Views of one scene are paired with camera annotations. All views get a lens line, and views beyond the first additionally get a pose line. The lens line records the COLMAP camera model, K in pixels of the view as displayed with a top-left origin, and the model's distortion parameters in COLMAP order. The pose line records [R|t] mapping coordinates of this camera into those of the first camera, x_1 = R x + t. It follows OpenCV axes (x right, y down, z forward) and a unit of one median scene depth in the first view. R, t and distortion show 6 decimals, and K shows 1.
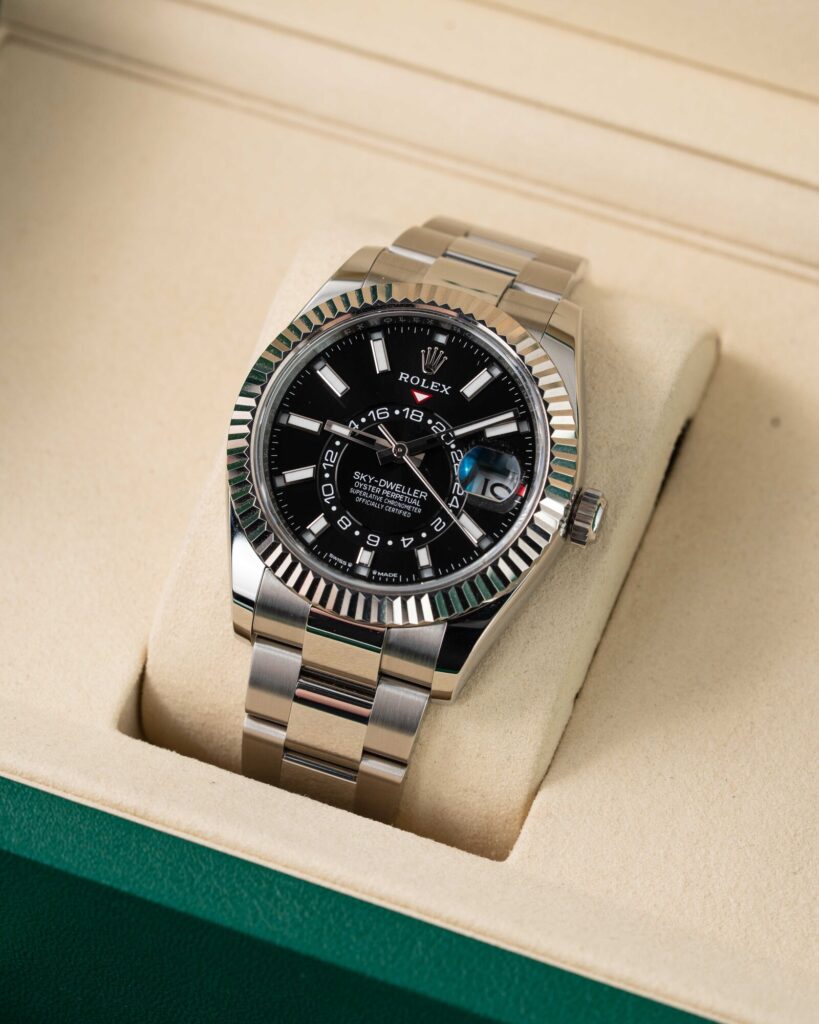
lens RADIAL K [[4370.2, 0, 409.3], [0, 4370.2, 511.9], [0, 0, 1]] dist [0.074793, 0.000000]
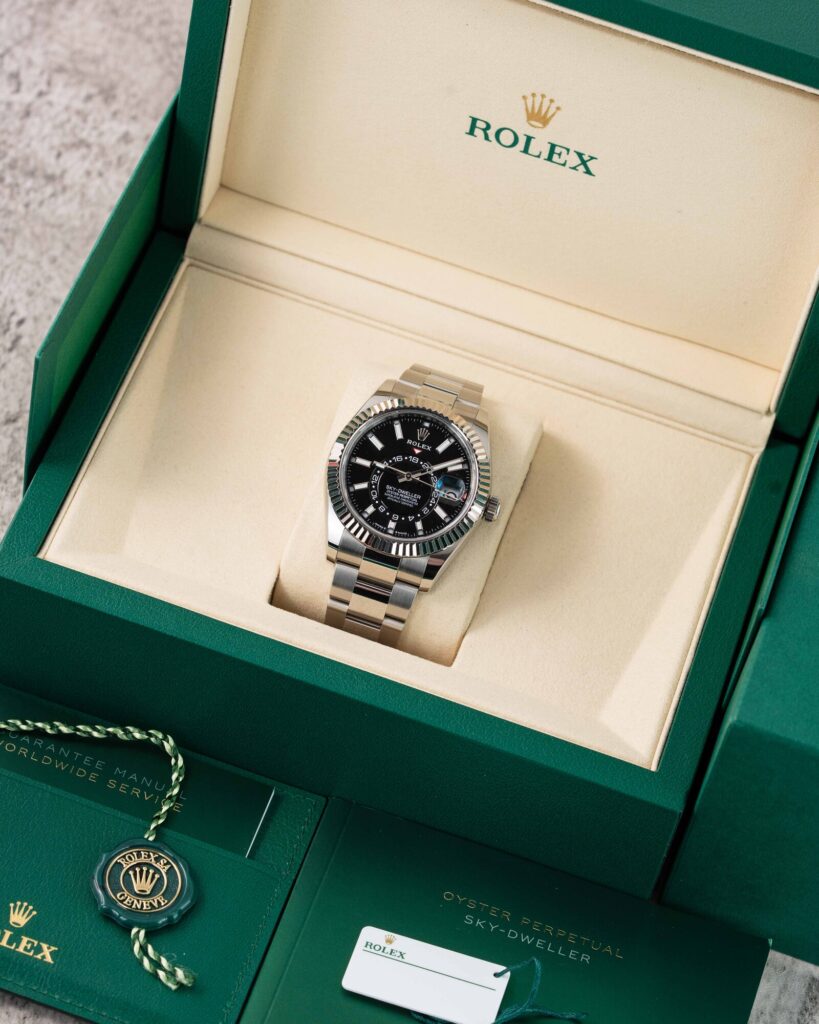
lens RADIAL K [[4370.2, 0, 410.2], [0, 4370.2, 511.7], [0, 0, 1]] dist [0.074793, 0.000000]
pose [[0.991559, 0.023385, 0.127533, -0.274529], [-0.023794, 0.999715, 0.001685, -0.000067], [-0.127457, -0.004705, 0.991833, -1.136462]]
